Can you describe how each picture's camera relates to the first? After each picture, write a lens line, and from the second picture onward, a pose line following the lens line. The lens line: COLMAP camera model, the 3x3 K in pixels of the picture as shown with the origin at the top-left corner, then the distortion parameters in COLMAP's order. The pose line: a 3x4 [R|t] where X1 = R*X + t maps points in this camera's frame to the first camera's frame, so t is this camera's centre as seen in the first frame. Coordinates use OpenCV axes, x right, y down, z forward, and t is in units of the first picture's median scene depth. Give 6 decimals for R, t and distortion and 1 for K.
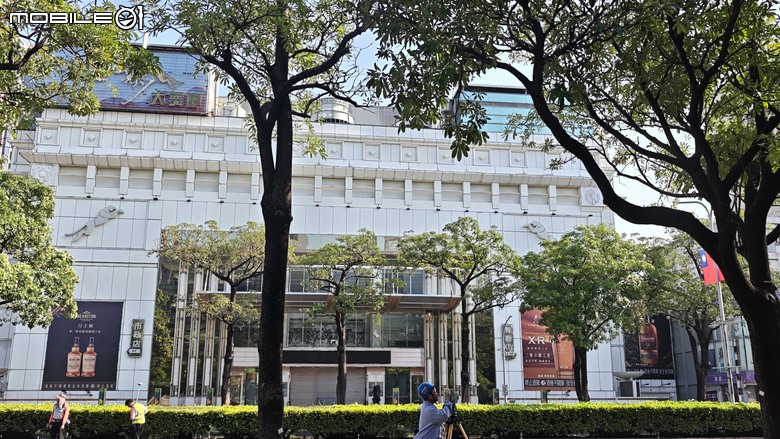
lens RADIAL K [[749.6, 0, 390.0], [0, 749.6, 219.5], [0, 0, 1]] dist [-0.001672, 0.001110]
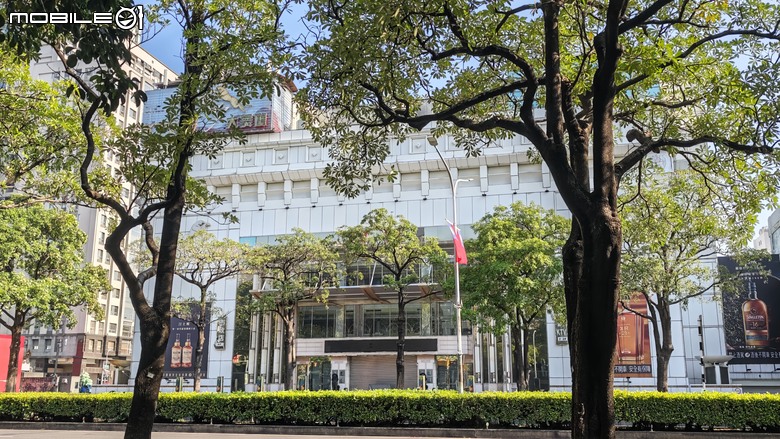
lens RADIAL K [[737.7, 0, 390.0], [0, 737.7, 219.5], [0, 0, 1]] dist [0.009289, -0.006369]
pose [[0.915571, -0.087200, -0.392590, 0.346544], [0.092853, 0.995669, -0.004606, 0.012706], [0.391291, -0.032236, 0.919702, 0.058645]]
